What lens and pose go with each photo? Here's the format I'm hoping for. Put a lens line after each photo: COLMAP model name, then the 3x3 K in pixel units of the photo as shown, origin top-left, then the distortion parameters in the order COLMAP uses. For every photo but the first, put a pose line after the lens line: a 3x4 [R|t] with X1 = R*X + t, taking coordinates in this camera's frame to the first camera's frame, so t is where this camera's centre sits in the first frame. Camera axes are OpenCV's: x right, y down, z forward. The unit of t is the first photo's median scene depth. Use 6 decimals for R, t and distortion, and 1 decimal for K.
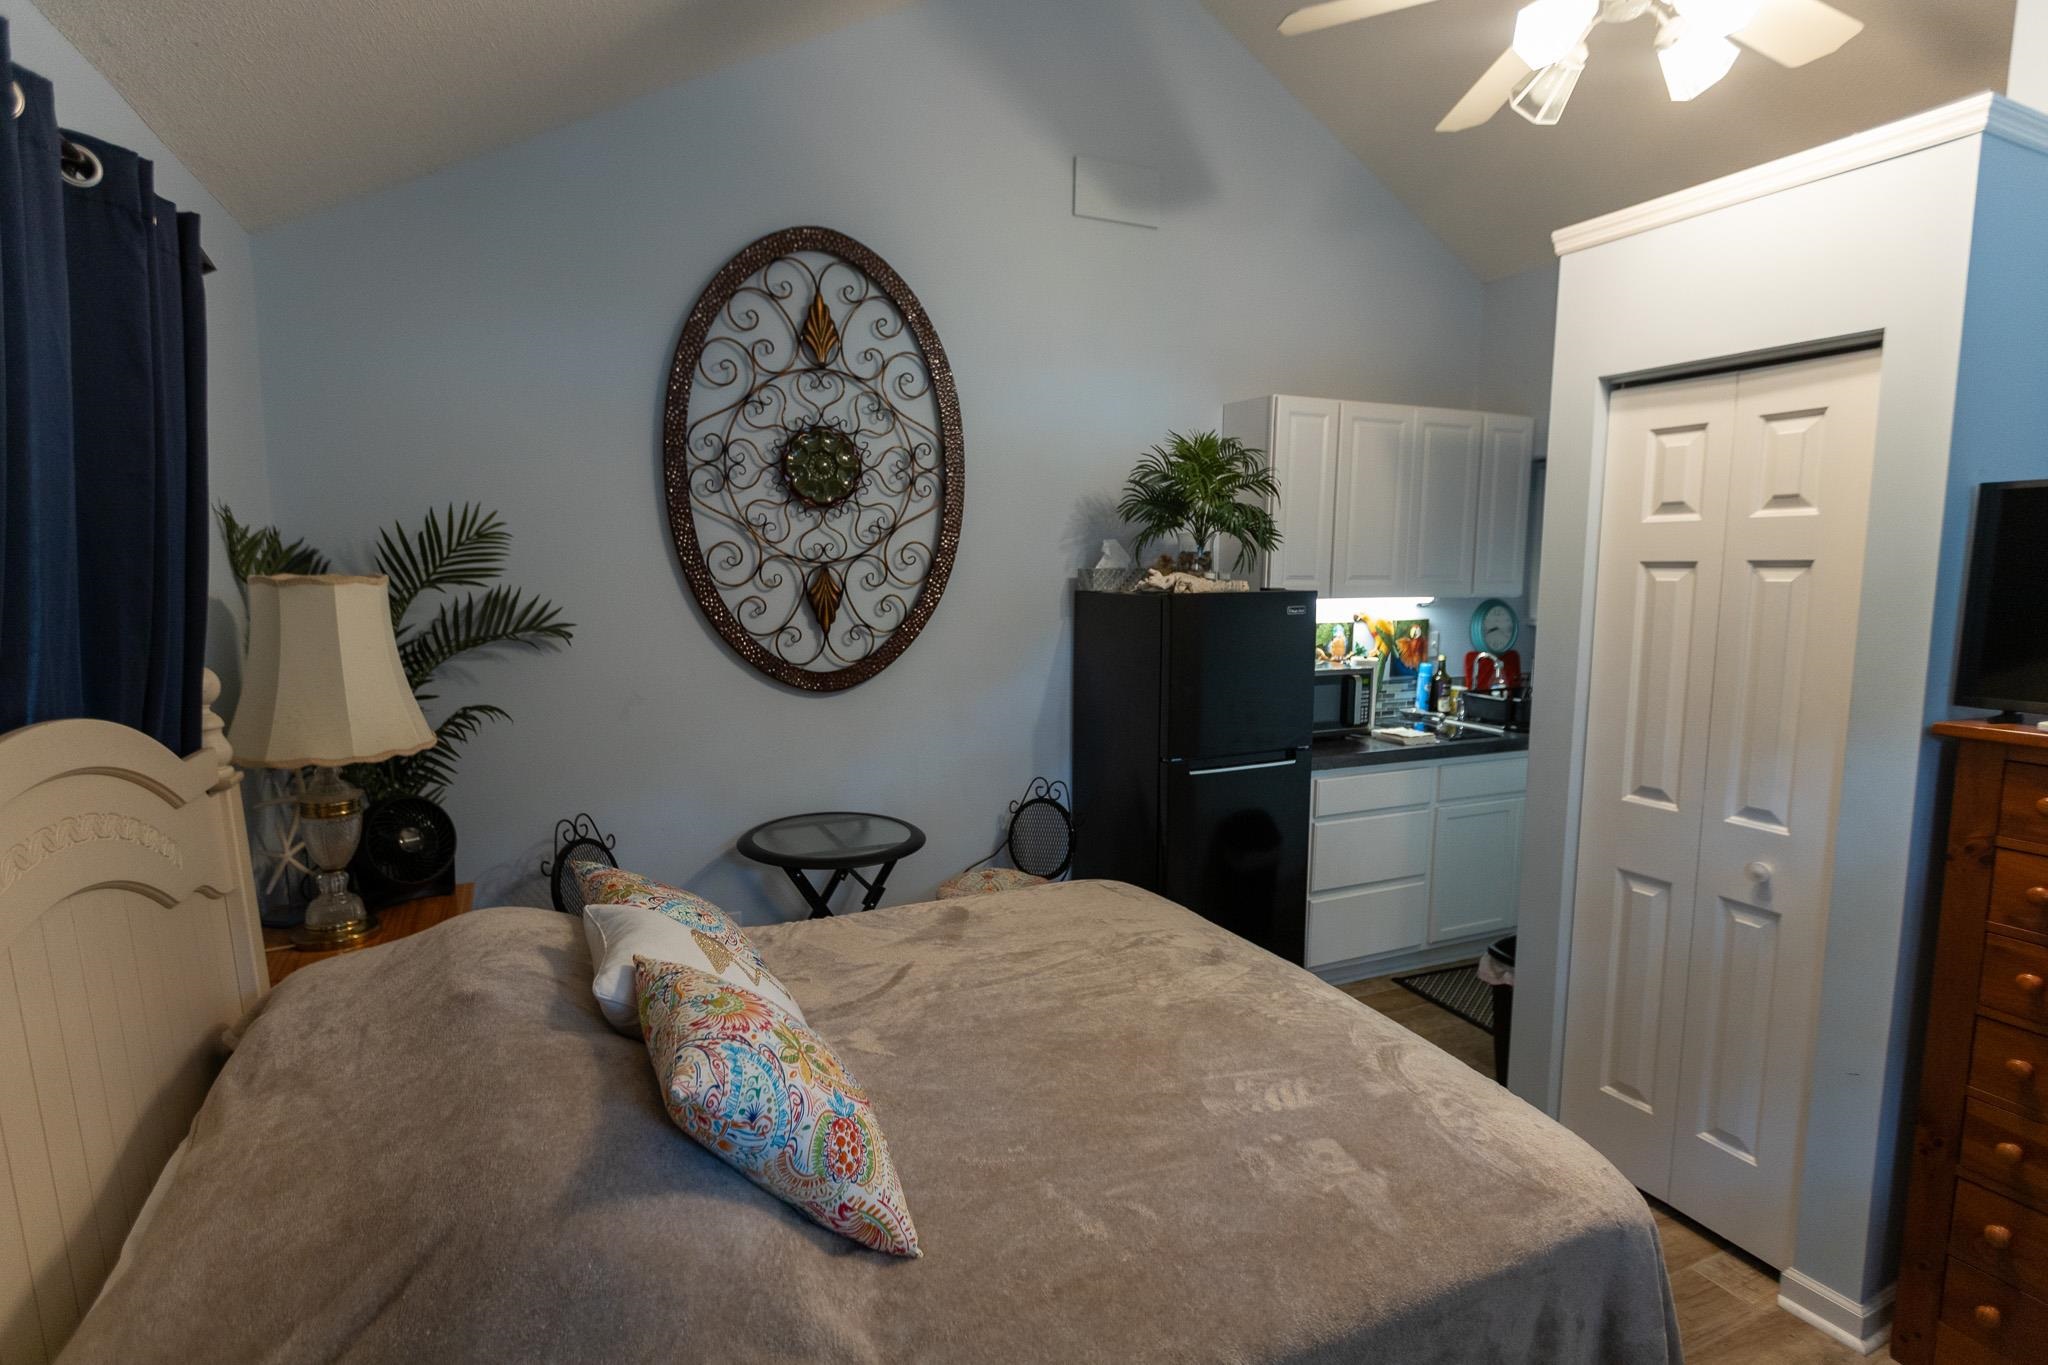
lens RADIAL K [[986.3, 0, 1019.9], [0, 986.3, 672.3], [0, 0, 1]] dist [-0.000136, -0.000661]
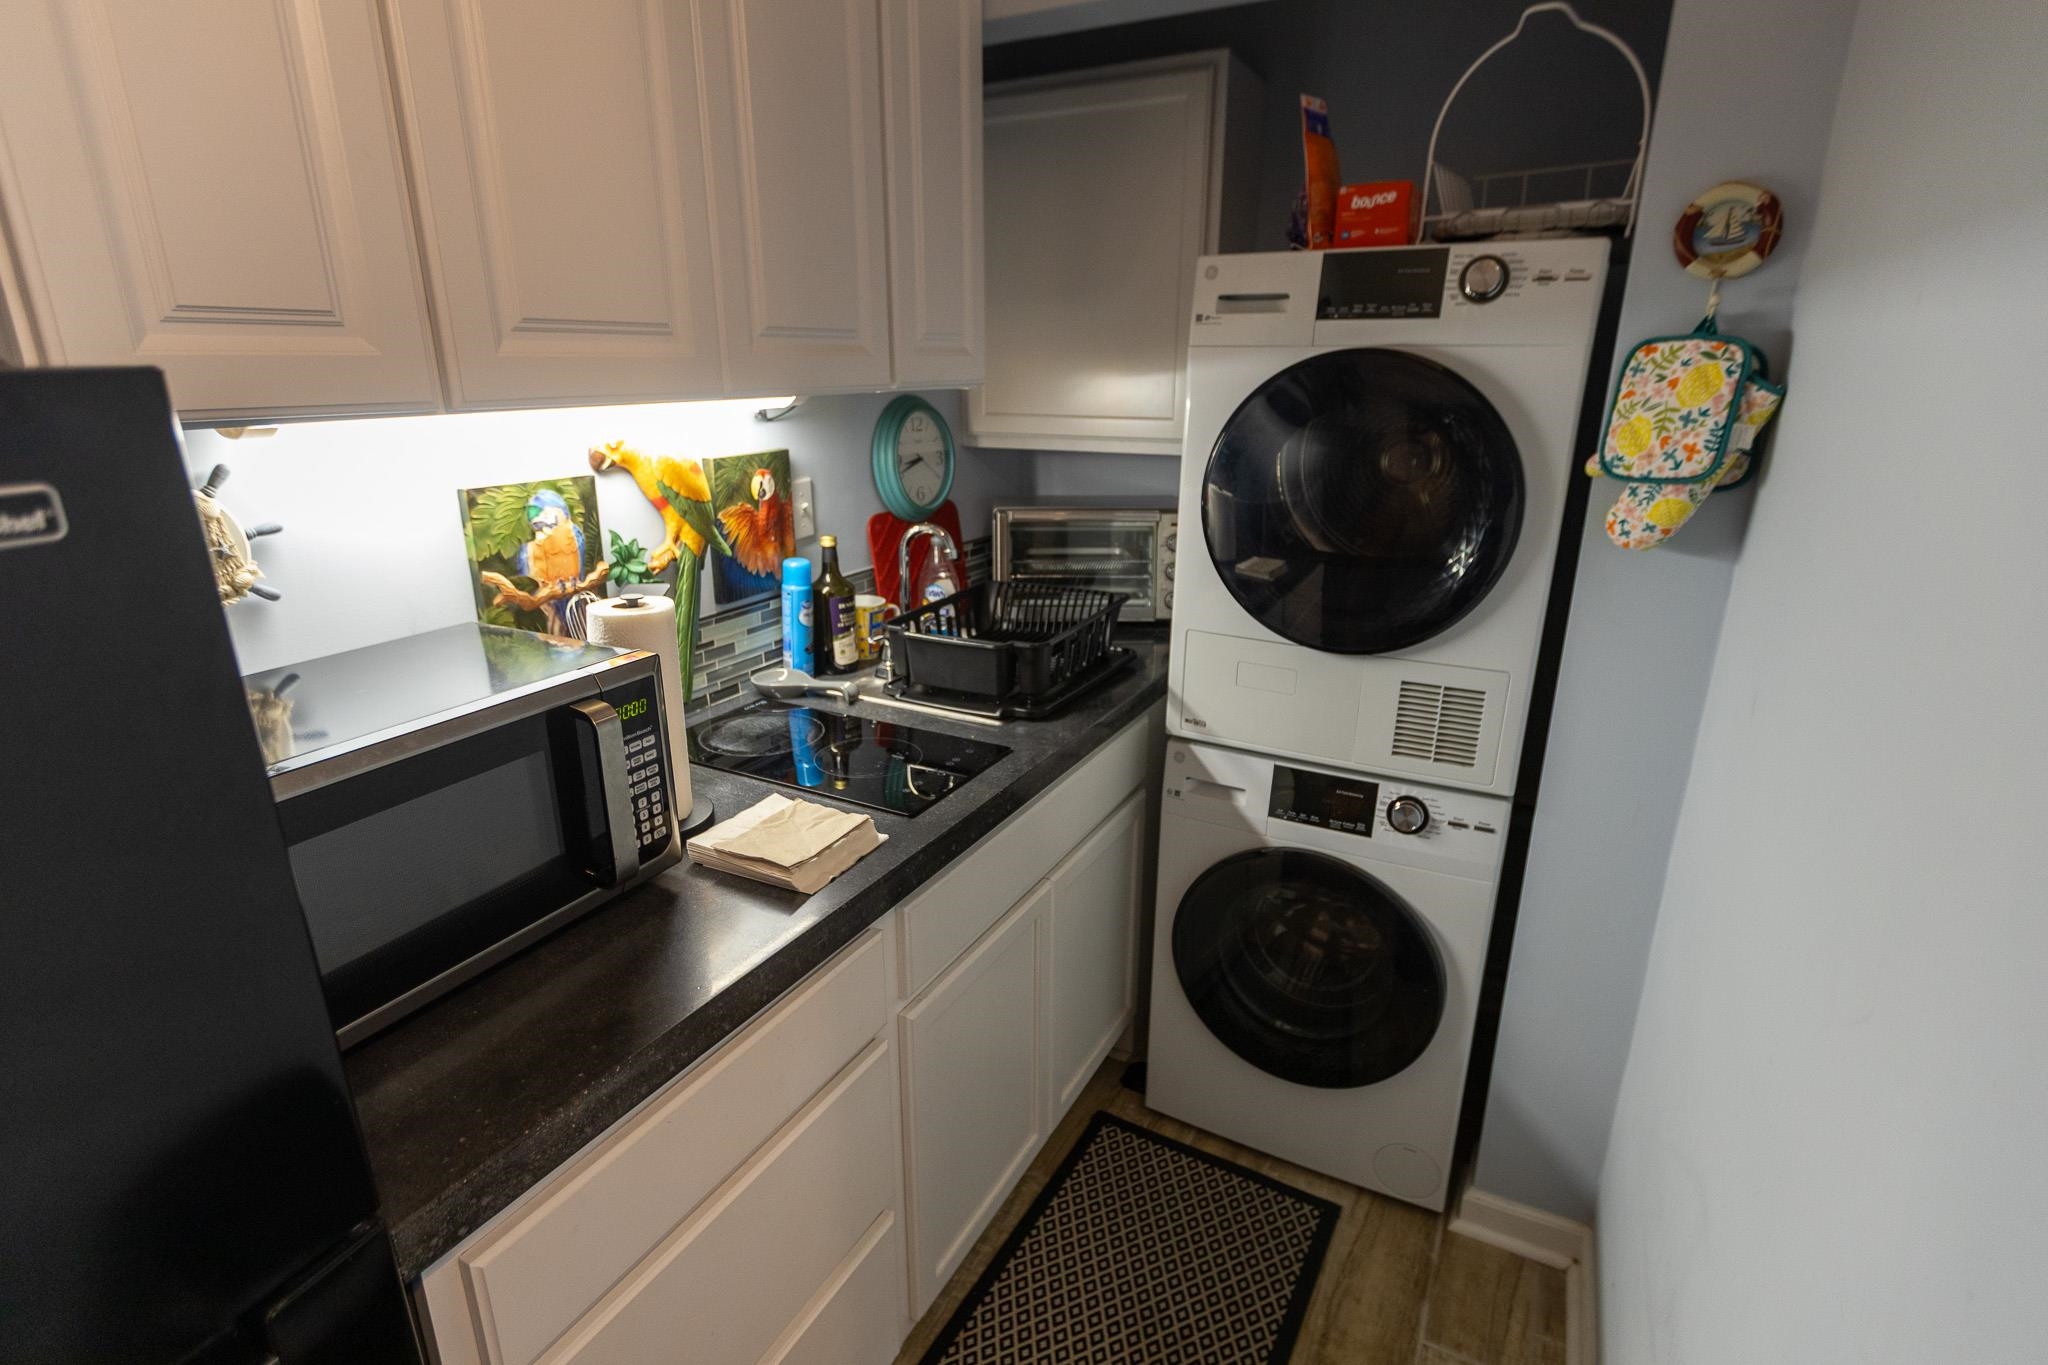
lens RADIAL K [[986.3, 0, 1021.8], [0, 986.3, 677.5], [0, 0, 1]] dist [-0.000136, -0.000661]
pose [[0.791497, -0.194663, 0.579344, 0.298499], [0.073861, 0.971439, 0.225501, -0.060136], [-0.606694, -0.135692, 0.783269, 0.769773]]
